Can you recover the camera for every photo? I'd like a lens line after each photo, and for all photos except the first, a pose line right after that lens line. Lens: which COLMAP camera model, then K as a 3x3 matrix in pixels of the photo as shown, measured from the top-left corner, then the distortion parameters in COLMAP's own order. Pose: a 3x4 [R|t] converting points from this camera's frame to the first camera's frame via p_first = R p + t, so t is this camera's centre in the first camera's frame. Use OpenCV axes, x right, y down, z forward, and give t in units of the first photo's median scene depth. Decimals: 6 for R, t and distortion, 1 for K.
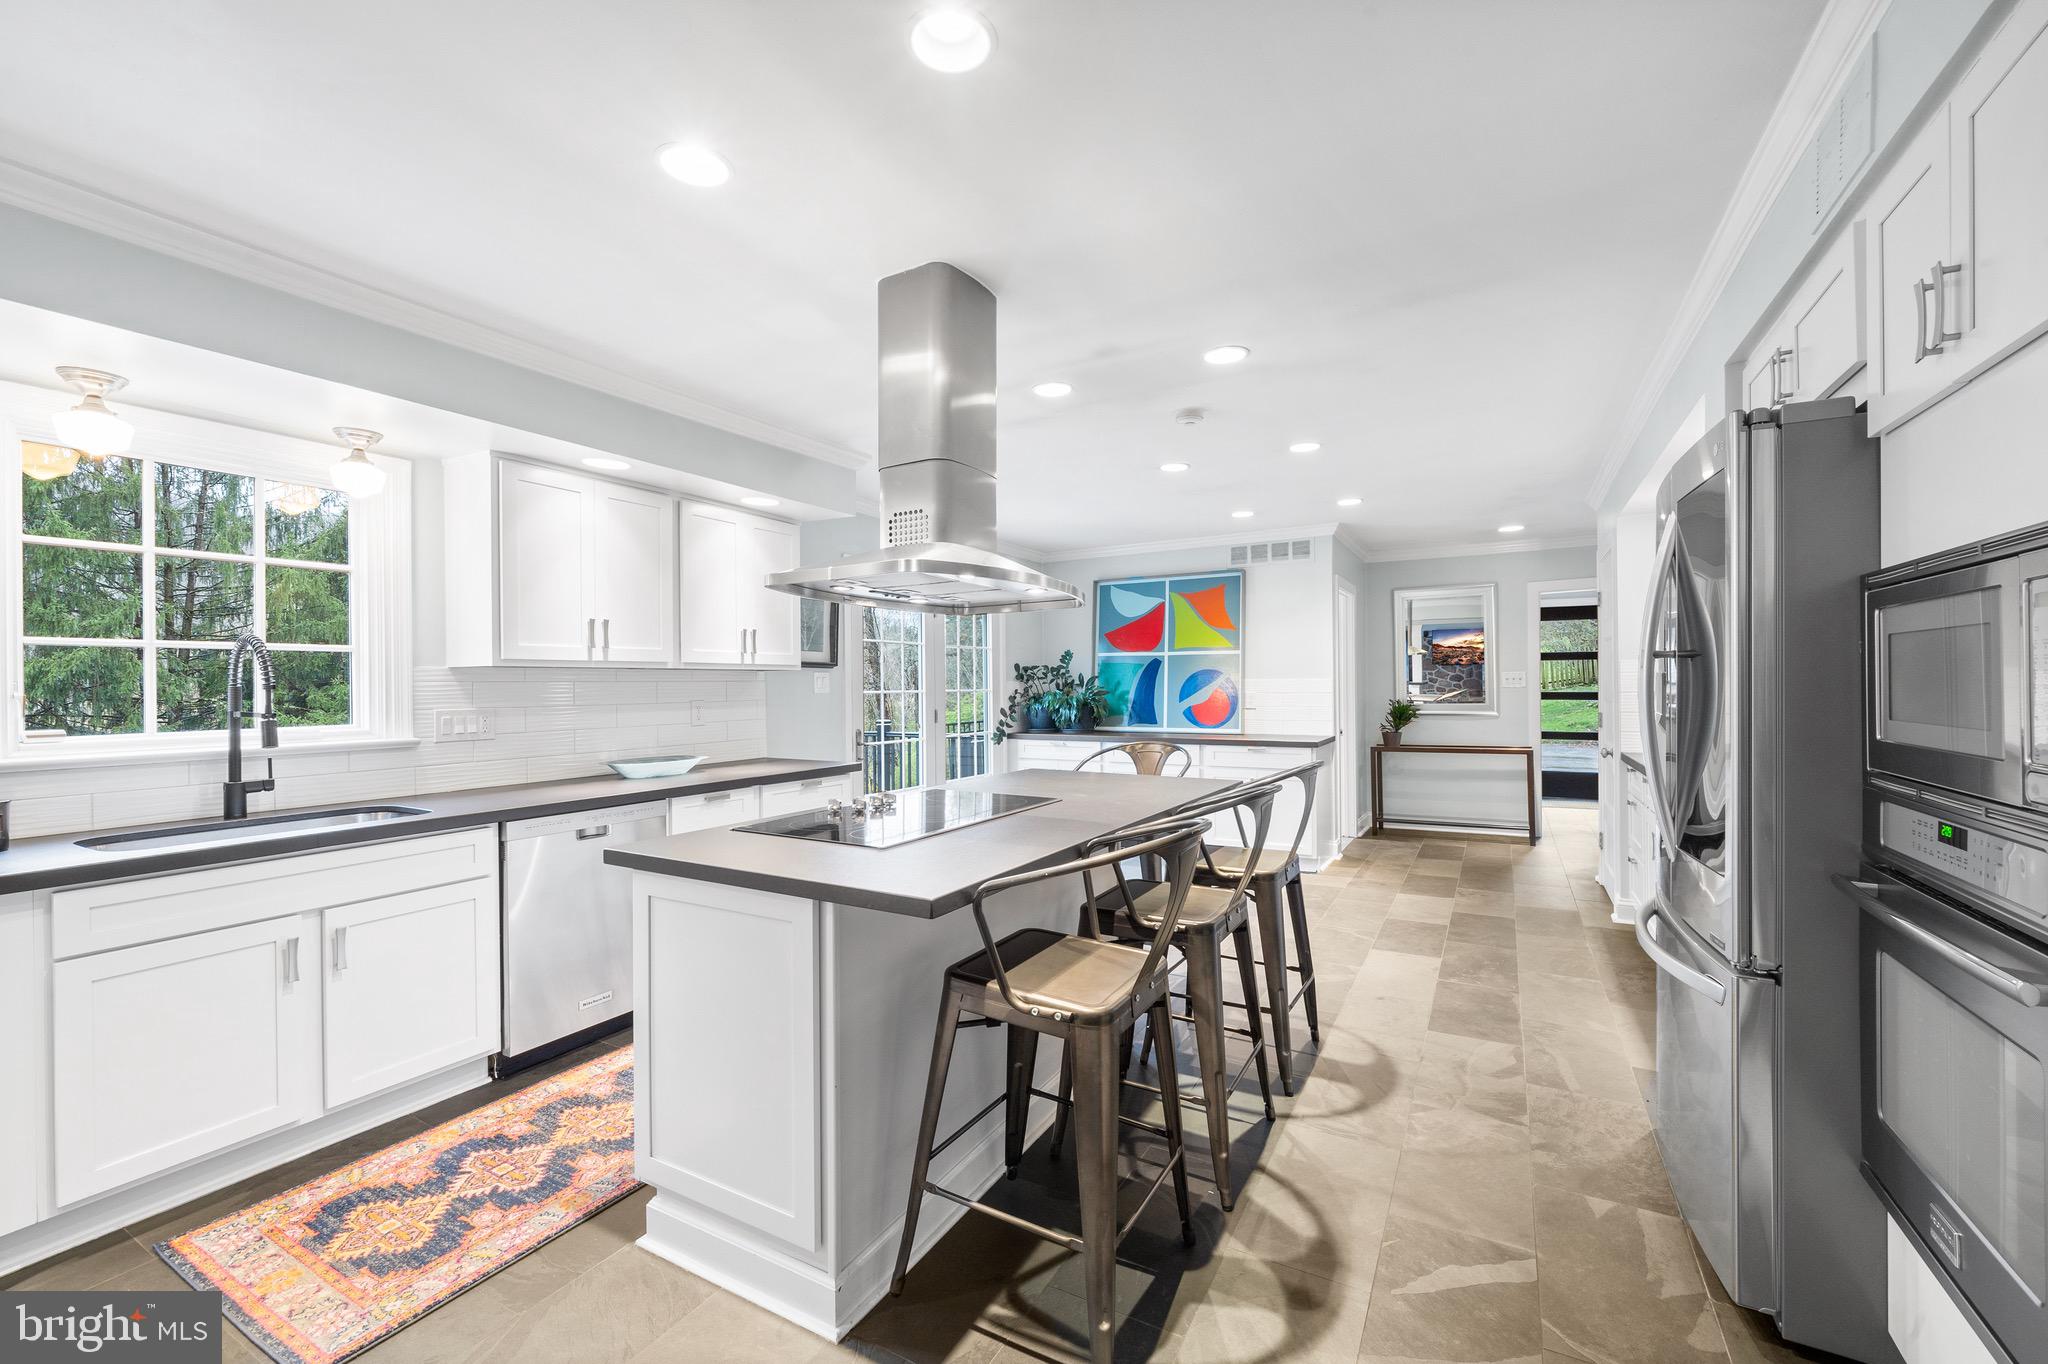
lens RADIAL K [[835.5, 0, 1040.7], [0, 835.5, 690.1], [0, 0, 1]] dist [-0.002324, -0.000508]
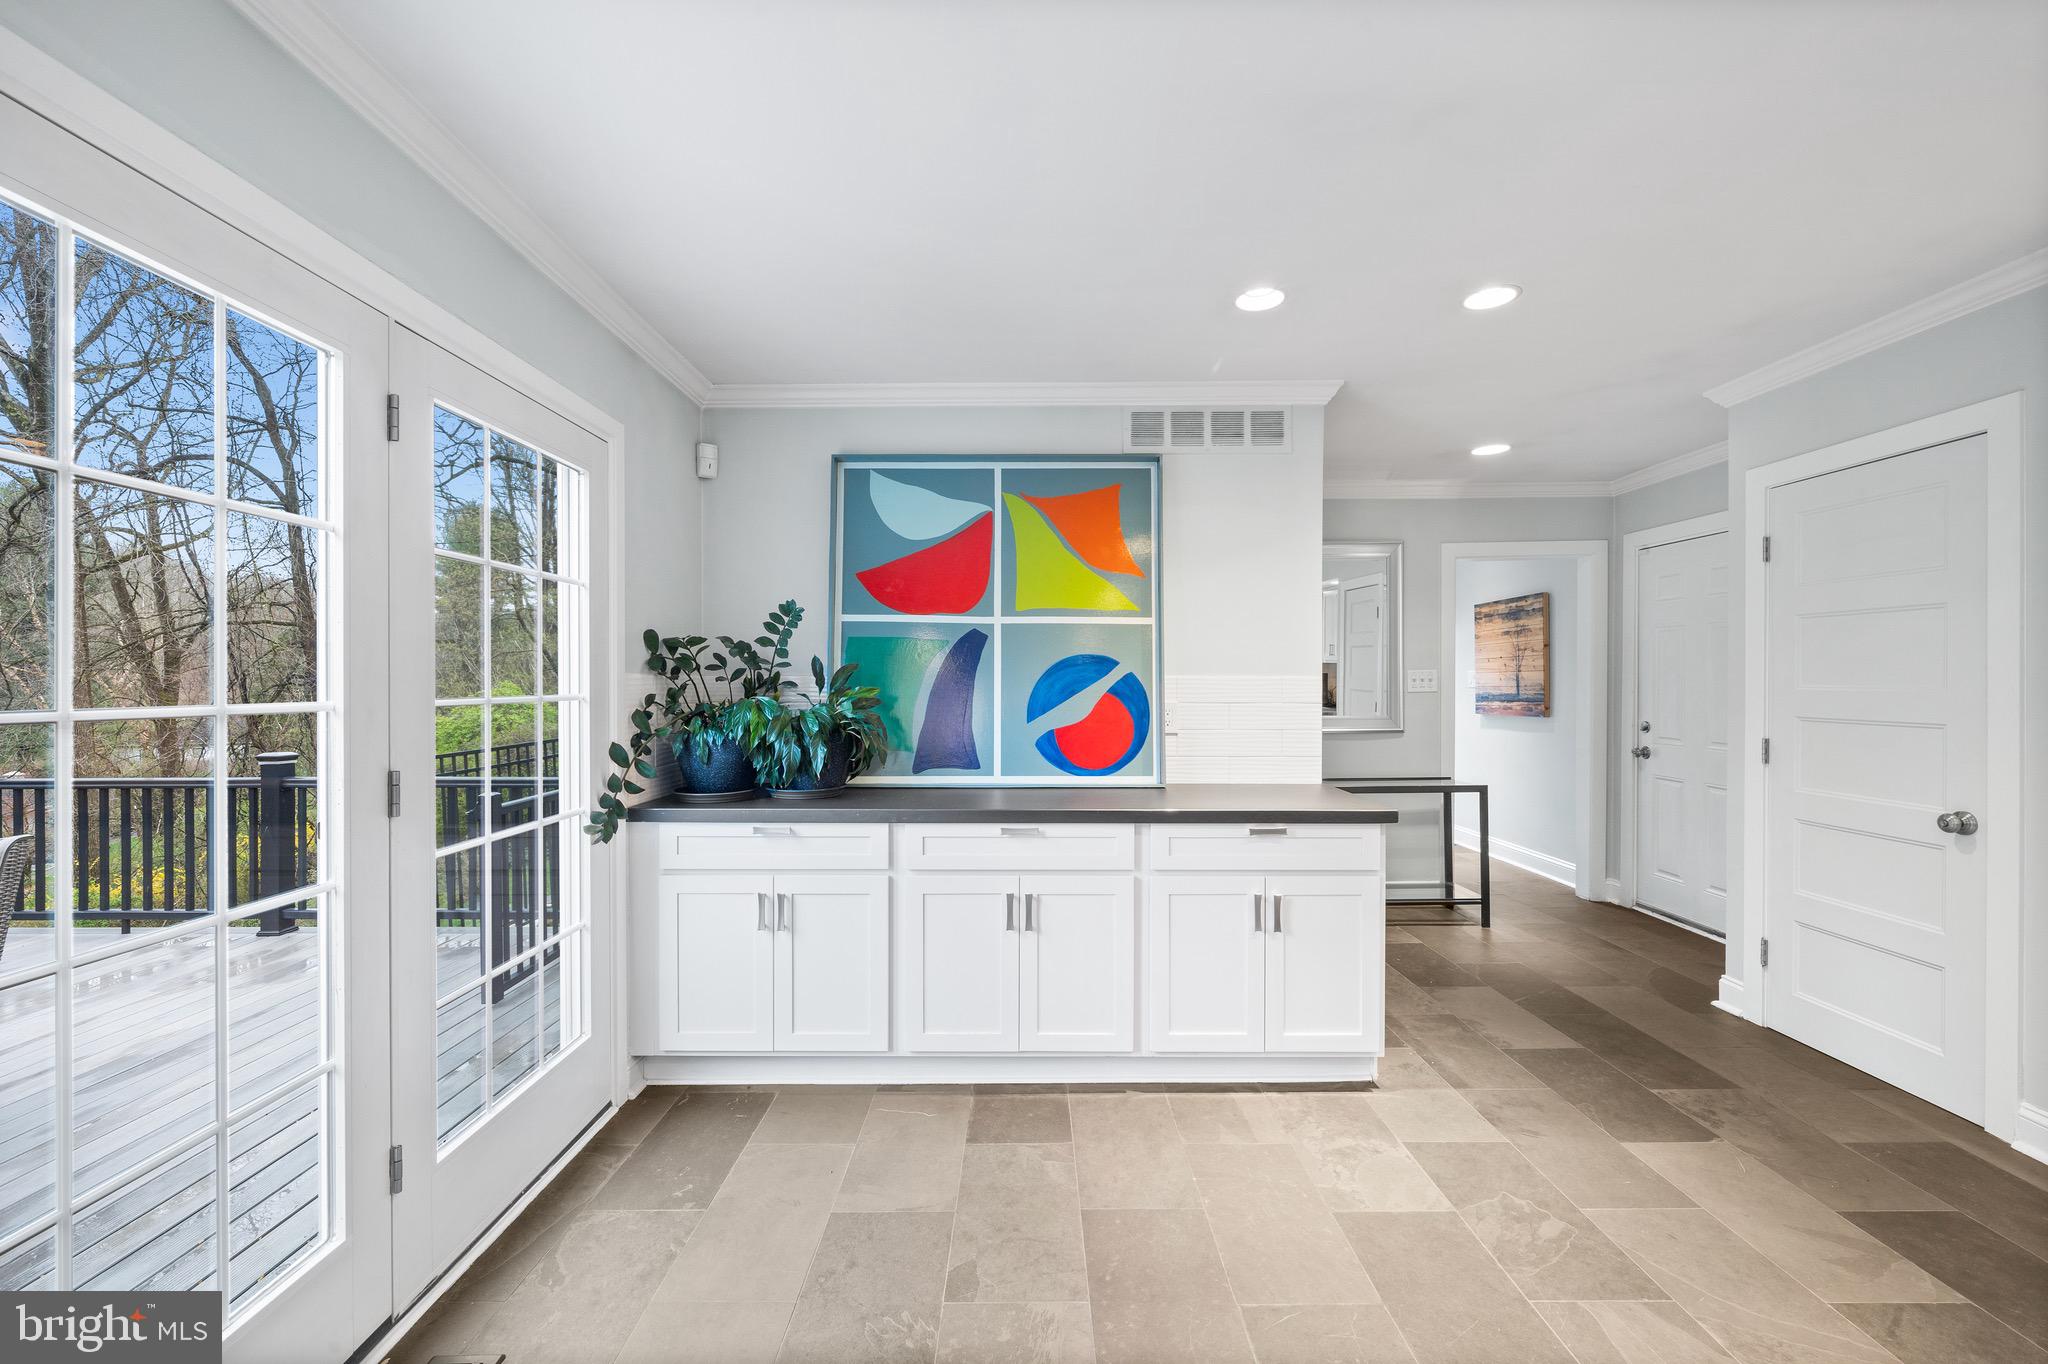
lens RADIAL K [[835.5, 0, 1018.8], [0, 835.5, 682.9], [0, 0, 1]] dist [-0.002324, -0.000508]
pose [[0.878539, 0.008580, 0.477594, -0.065972], [-0.005285, 0.999952, -0.008243, -0.003852], [-0.477642, 0.004718, 0.878542, 0.576272]]
